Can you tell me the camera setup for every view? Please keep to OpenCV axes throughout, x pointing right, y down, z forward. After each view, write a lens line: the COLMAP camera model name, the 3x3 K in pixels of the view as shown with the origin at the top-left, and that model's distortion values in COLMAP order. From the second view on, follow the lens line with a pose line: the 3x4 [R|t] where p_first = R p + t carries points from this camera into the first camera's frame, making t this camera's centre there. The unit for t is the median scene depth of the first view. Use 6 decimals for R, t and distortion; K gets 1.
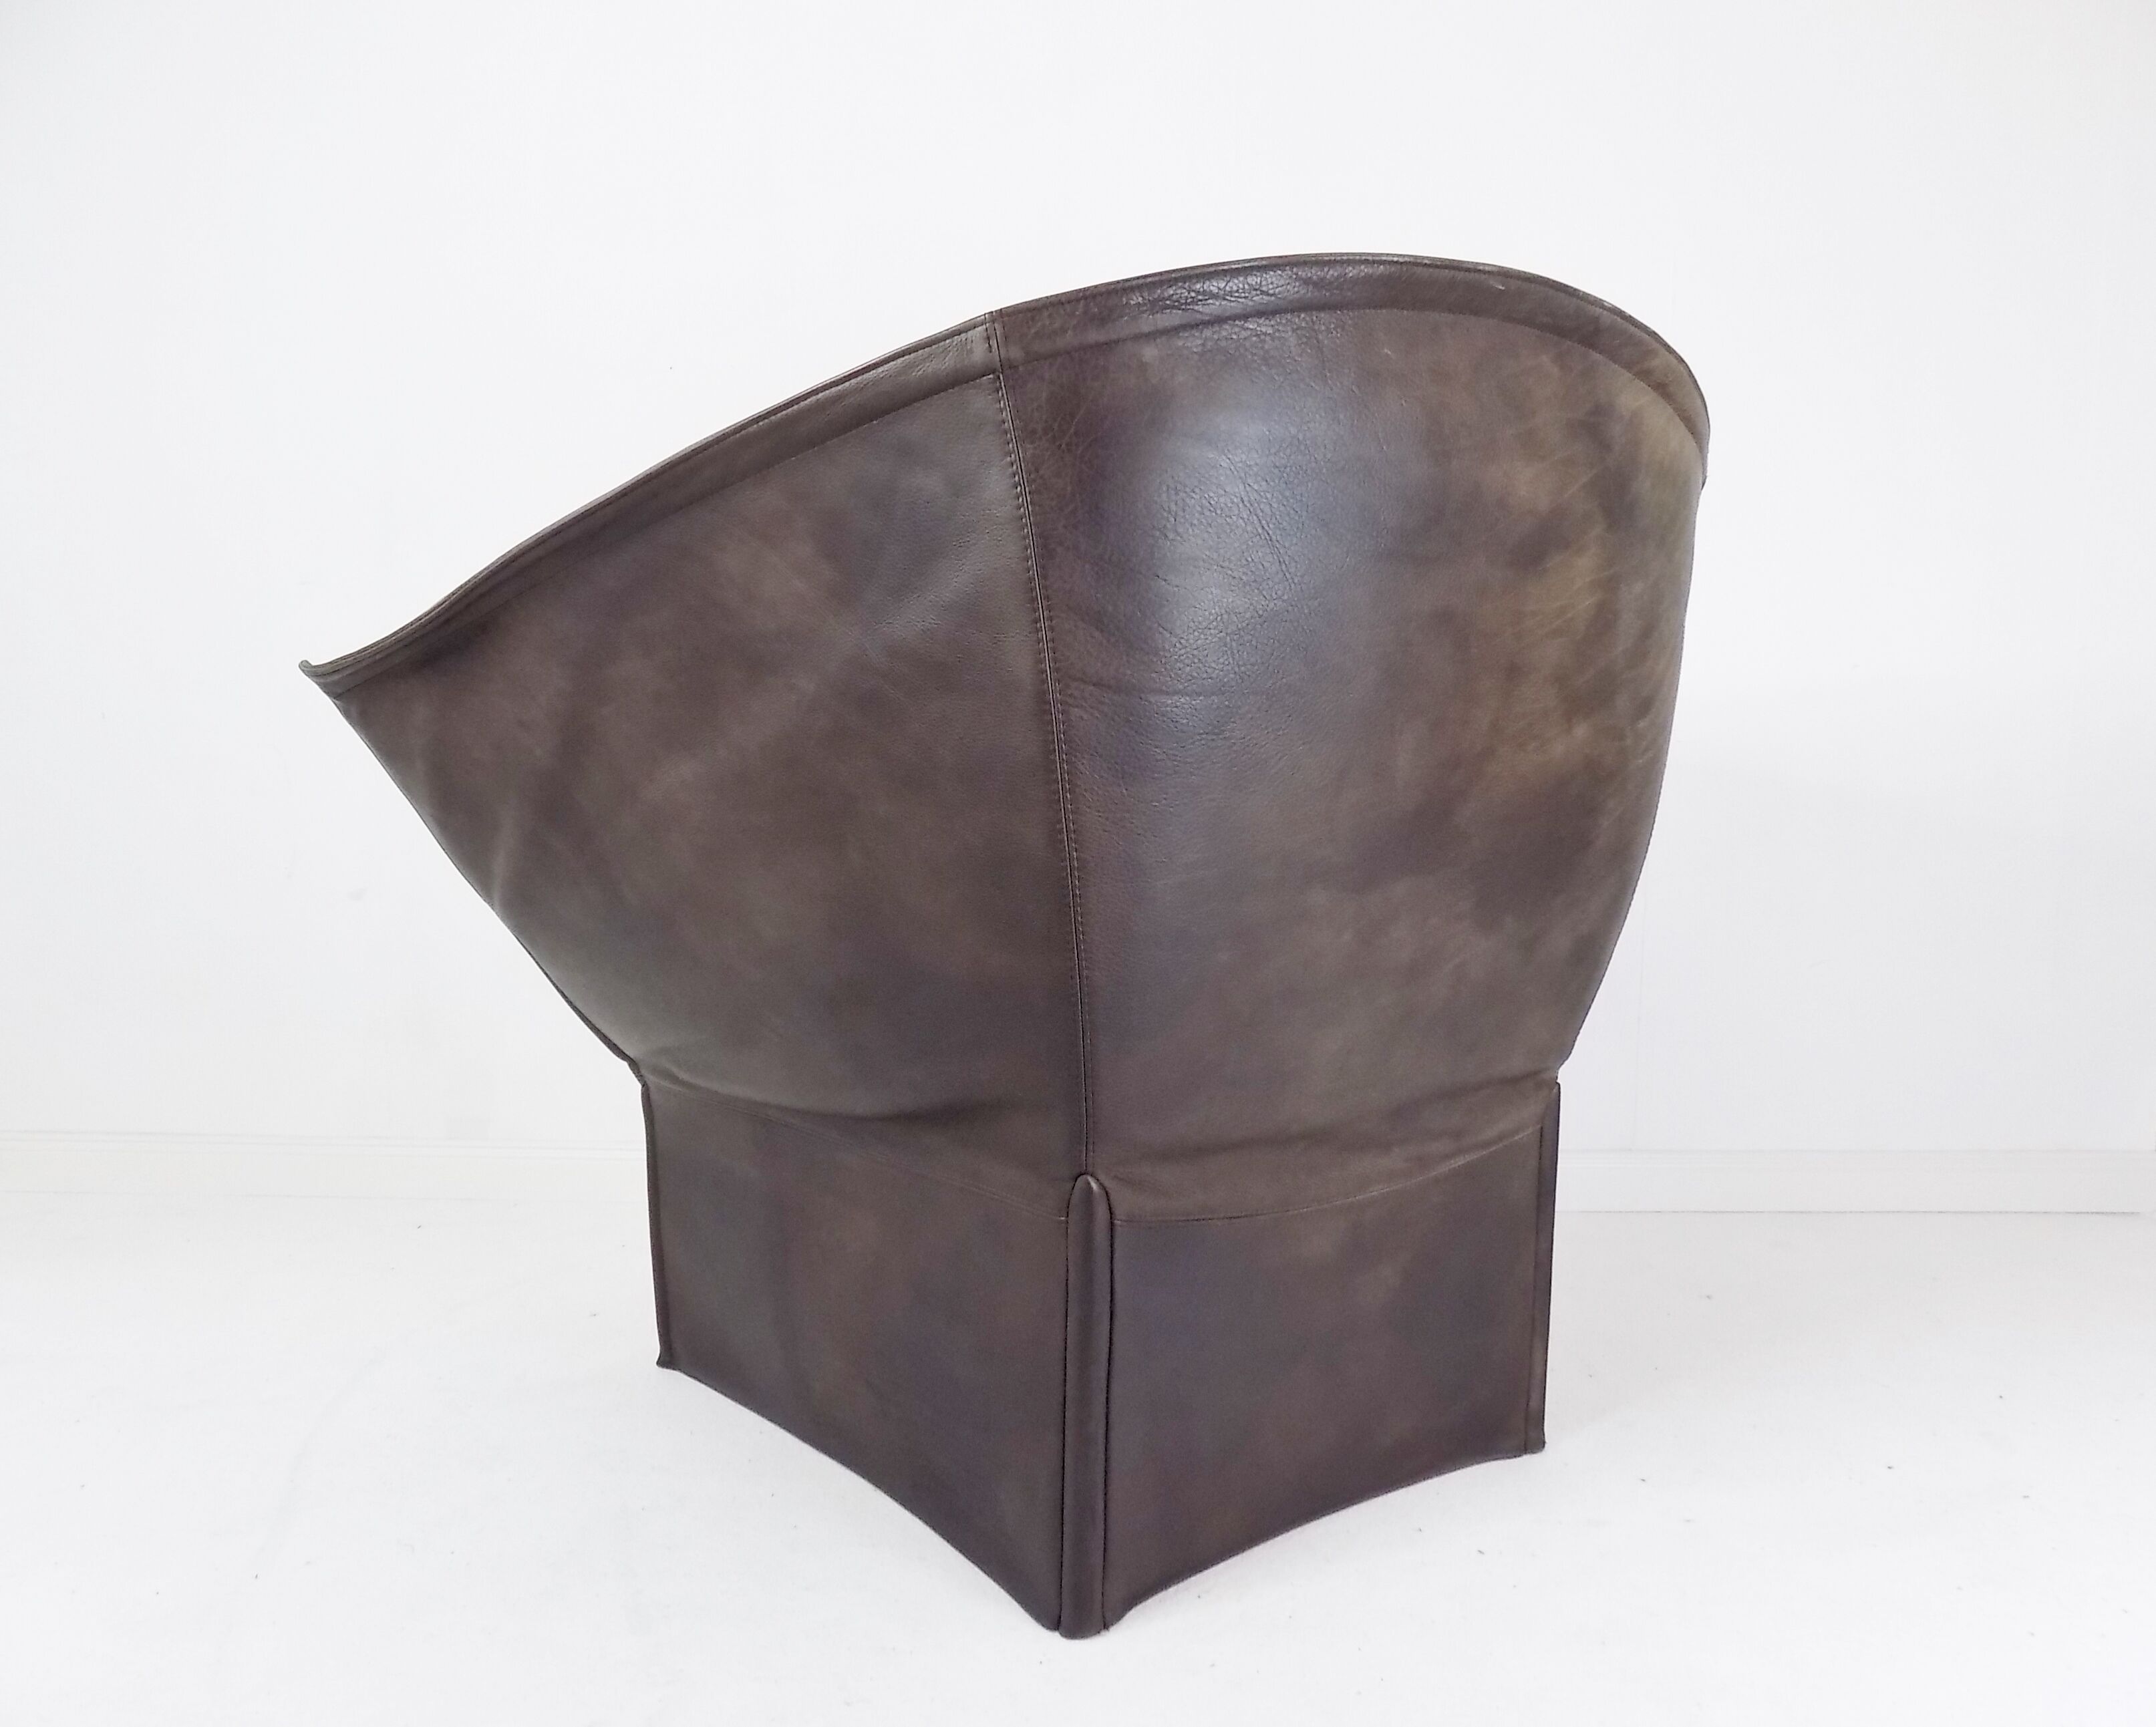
lens RADIAL K [[1603.5, 0, 1078.7], [0, 1603.5, 864.4], [0, 0, 1]] dist [-0.029493, 0.001421]
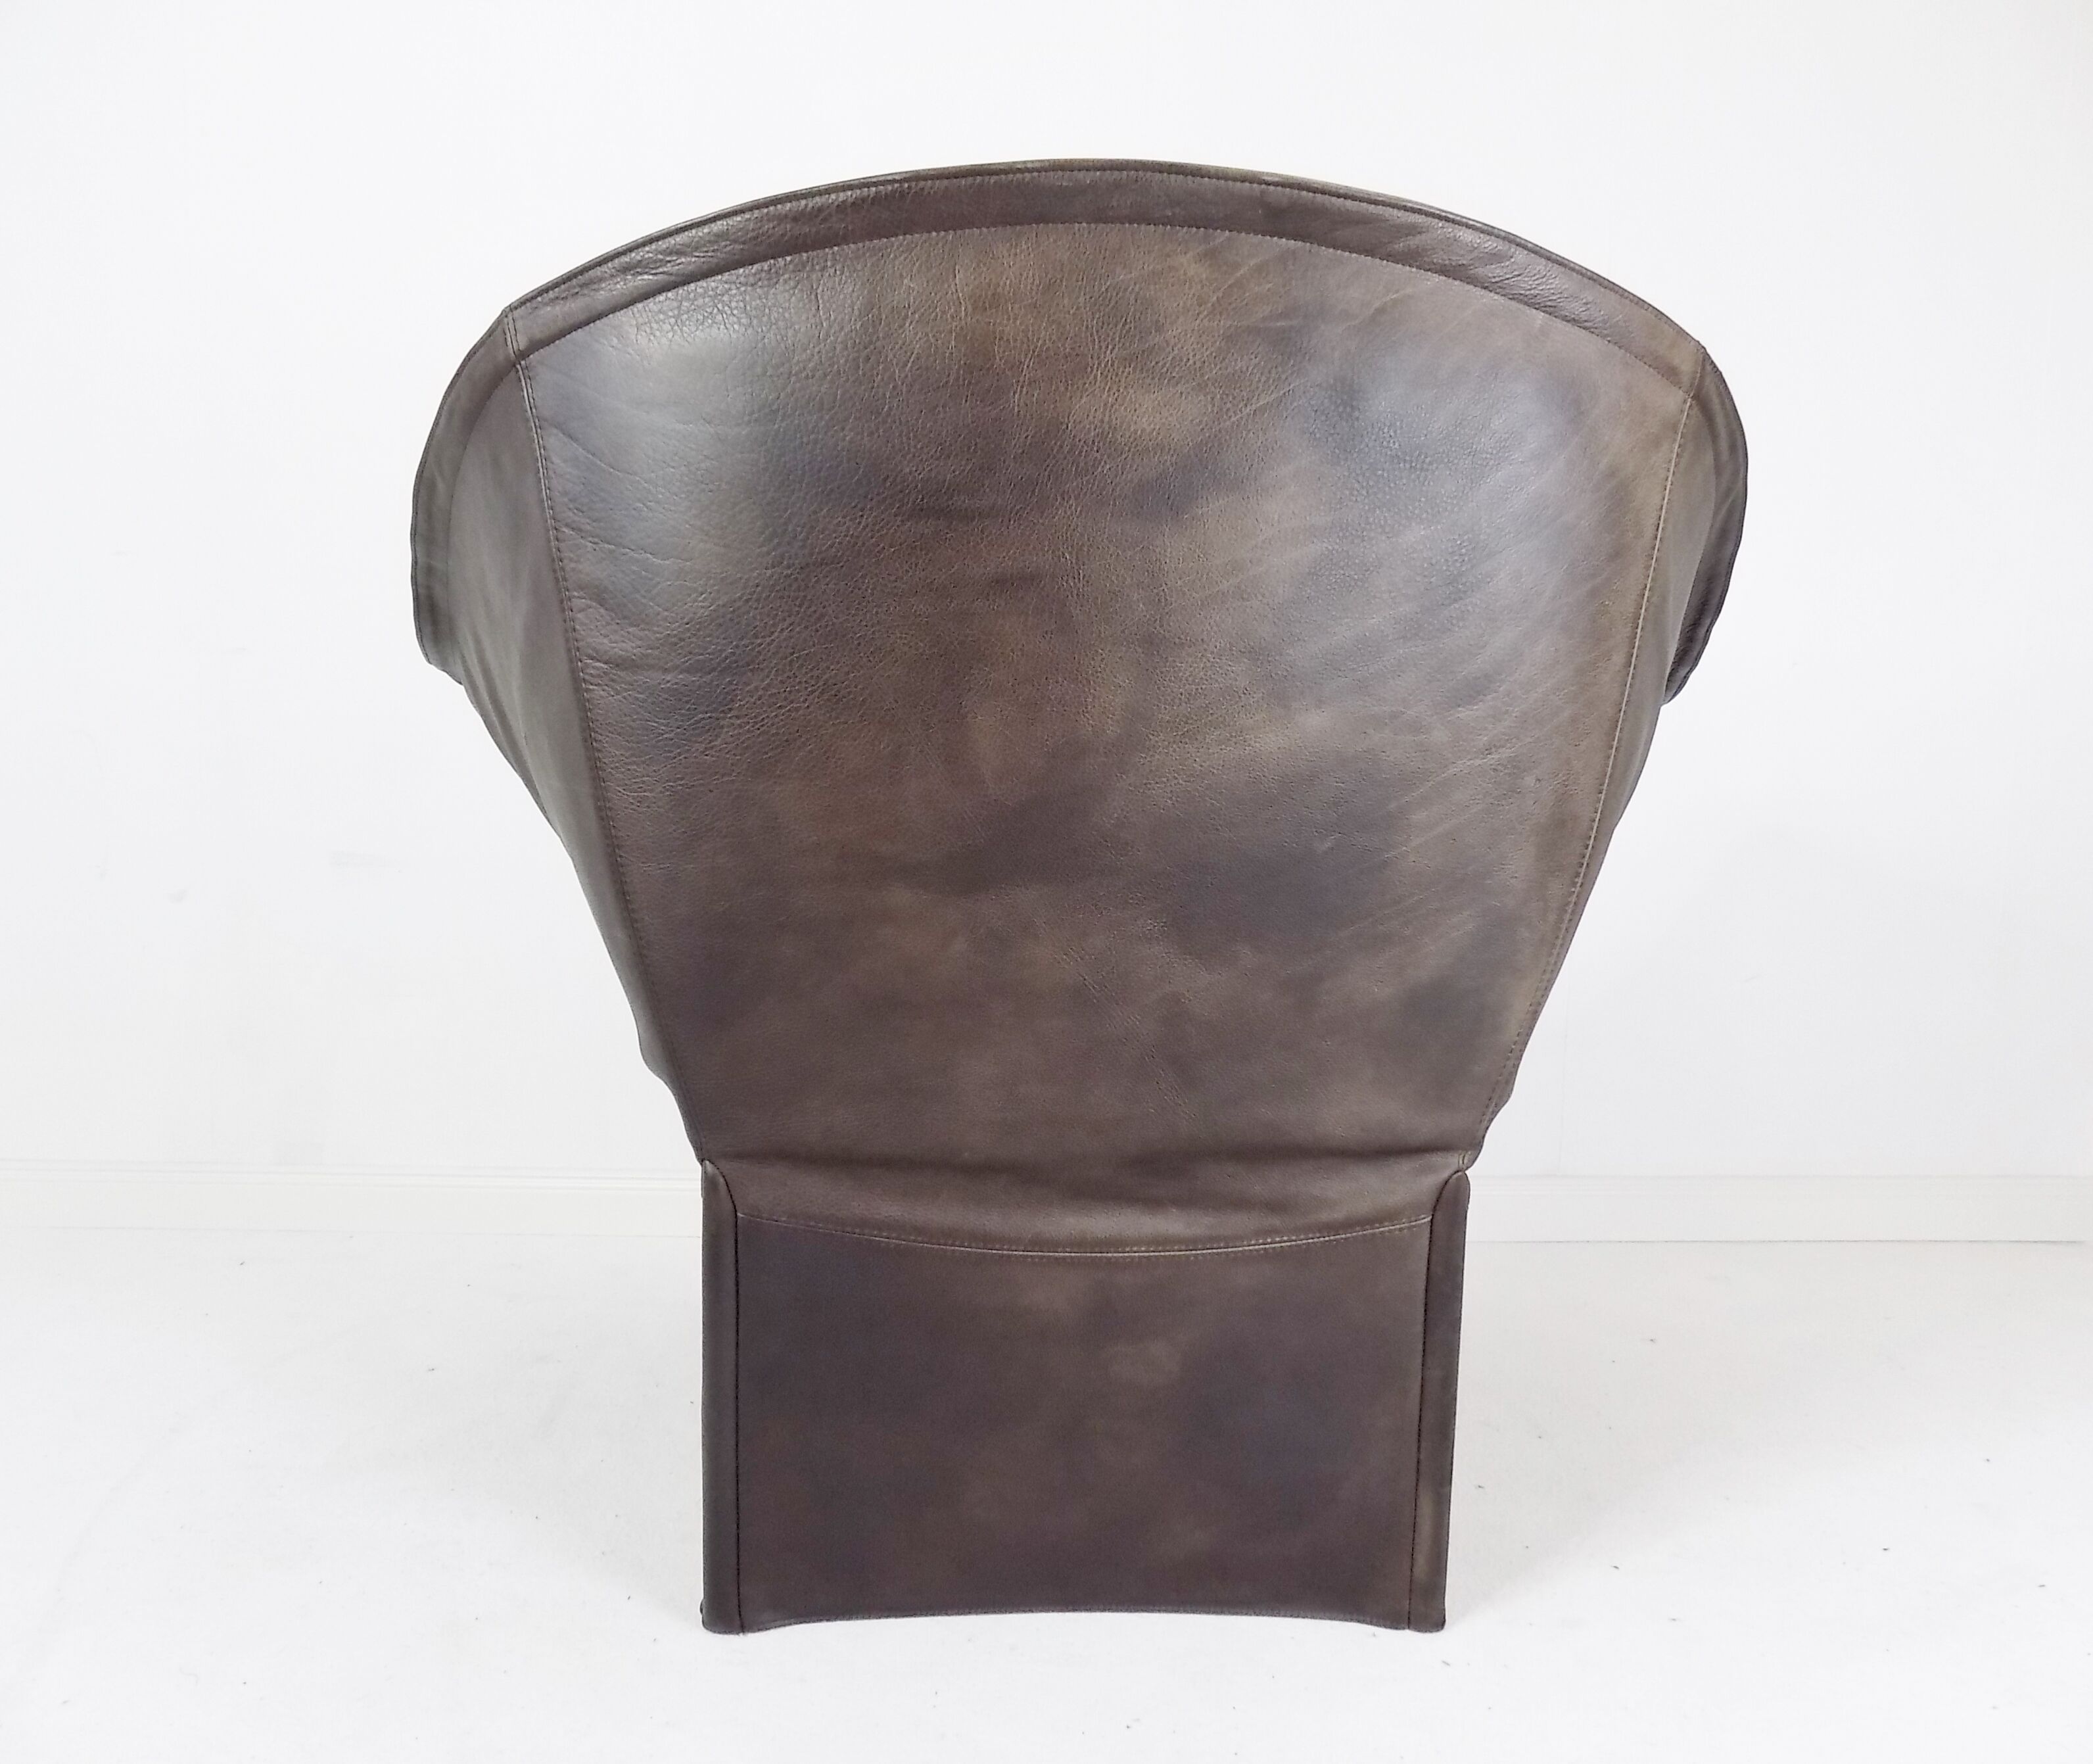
lens RADIAL K [[1487.4, 0, 1046.3], [0, 1487.4, 882.3], [0, 0, 1]] dist [-0.015103, -0.001934]
pose [[0.827512, 0.055007, -0.558747, 0.665318], [-0.064627, 0.997906, 0.002527, 0.004881], [0.557716, 0.034019, 0.829334, 0.333862]]
